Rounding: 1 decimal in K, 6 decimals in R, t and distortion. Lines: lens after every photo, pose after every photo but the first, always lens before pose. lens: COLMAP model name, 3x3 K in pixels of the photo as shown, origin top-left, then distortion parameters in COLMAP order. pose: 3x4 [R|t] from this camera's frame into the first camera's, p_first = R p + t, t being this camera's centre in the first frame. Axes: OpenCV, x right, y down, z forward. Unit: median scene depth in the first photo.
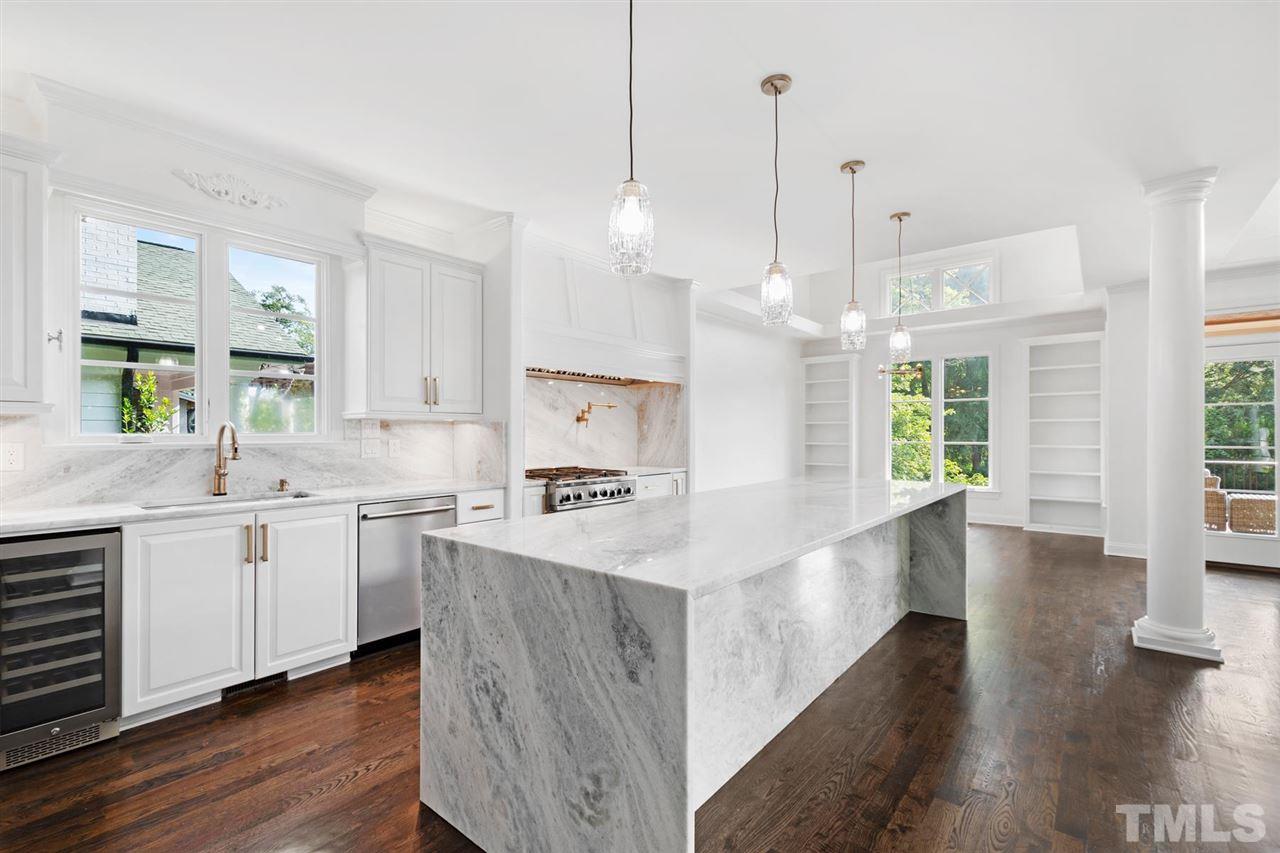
lens RADIAL K [[564.1, 0, 633.0], [0, 564.1, 432.8], [0, 0, 1]] dist [0.000656, -0.000185]
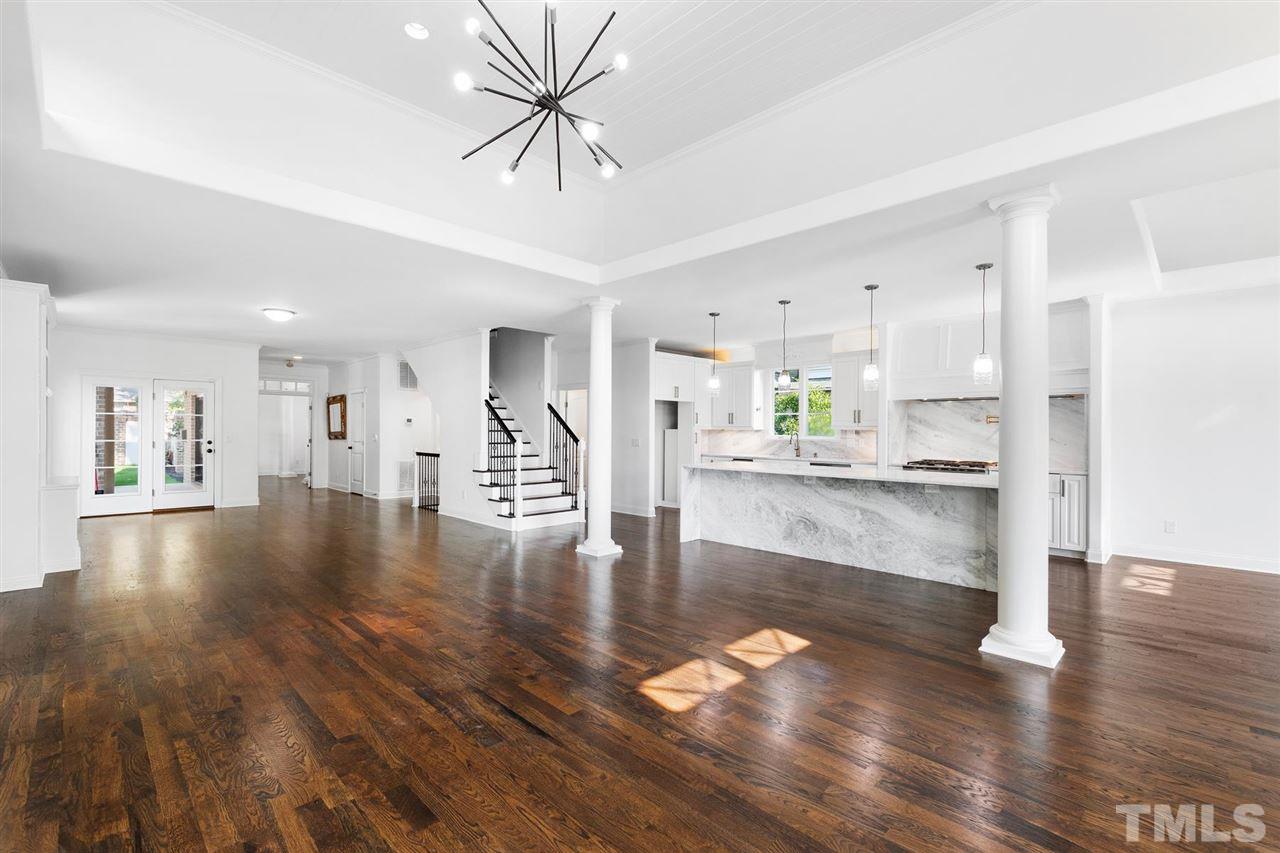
lens RADIAL K [[554.9, 0, 630.8], [0, 554.9, 424.6], [0, 0, 1]] dist [0.006297, -0.000157]
pose [[-0.097812, -0.009597, -0.995159, 1.878621], [-0.008335, 0.999926, -0.008824, -0.018308], [0.995170, 0.007431, -0.097884, 0.359963]]
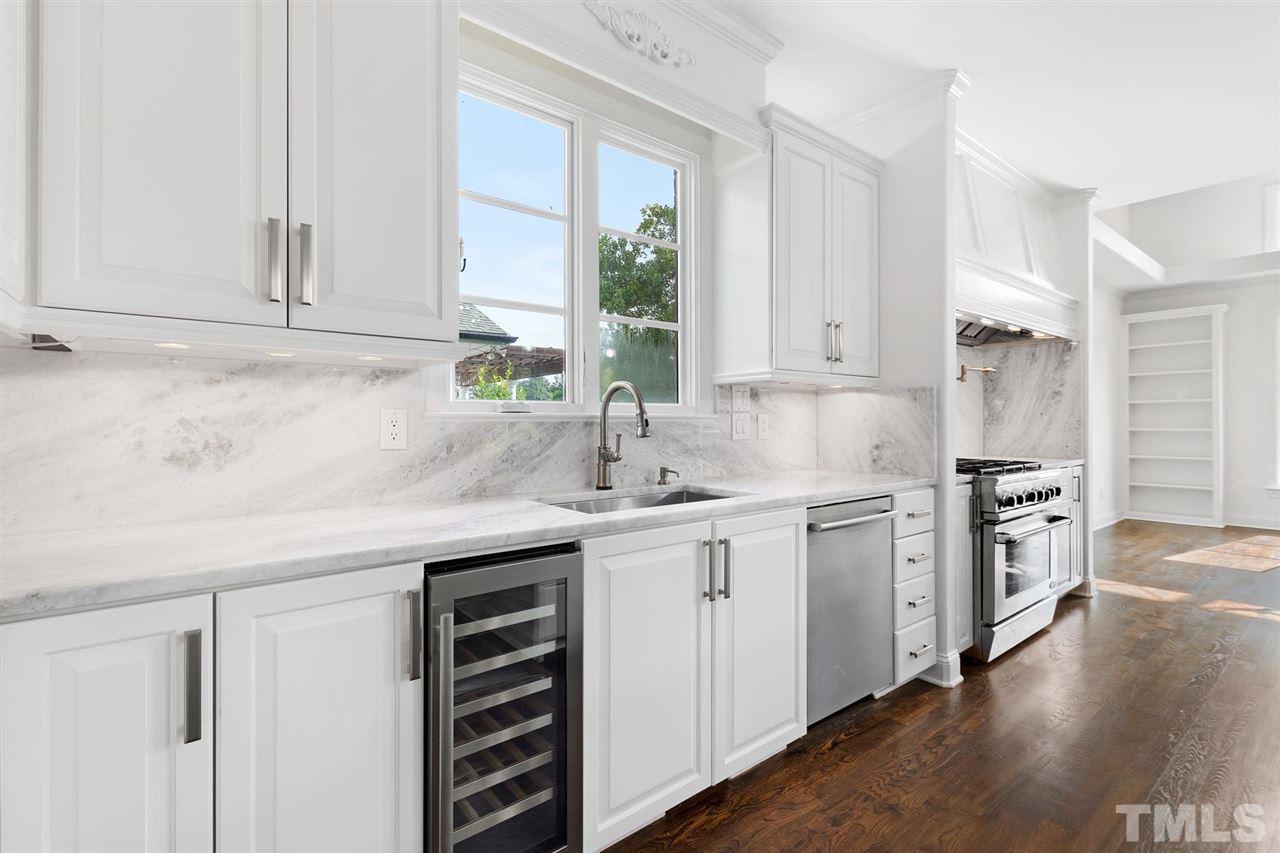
lens RADIAL K [[582.5, 0, 615.6], [0, 582.5, 421.4], [0, 0, 1]] dist [0.000352, -0.000064]
pose [[0.975861, -0.001725, -0.218385, -0.475058], [0.001094, 0.999995, -0.003010, 0.024796], [0.218389, 0.002699, 0.975858, 0.255887]]
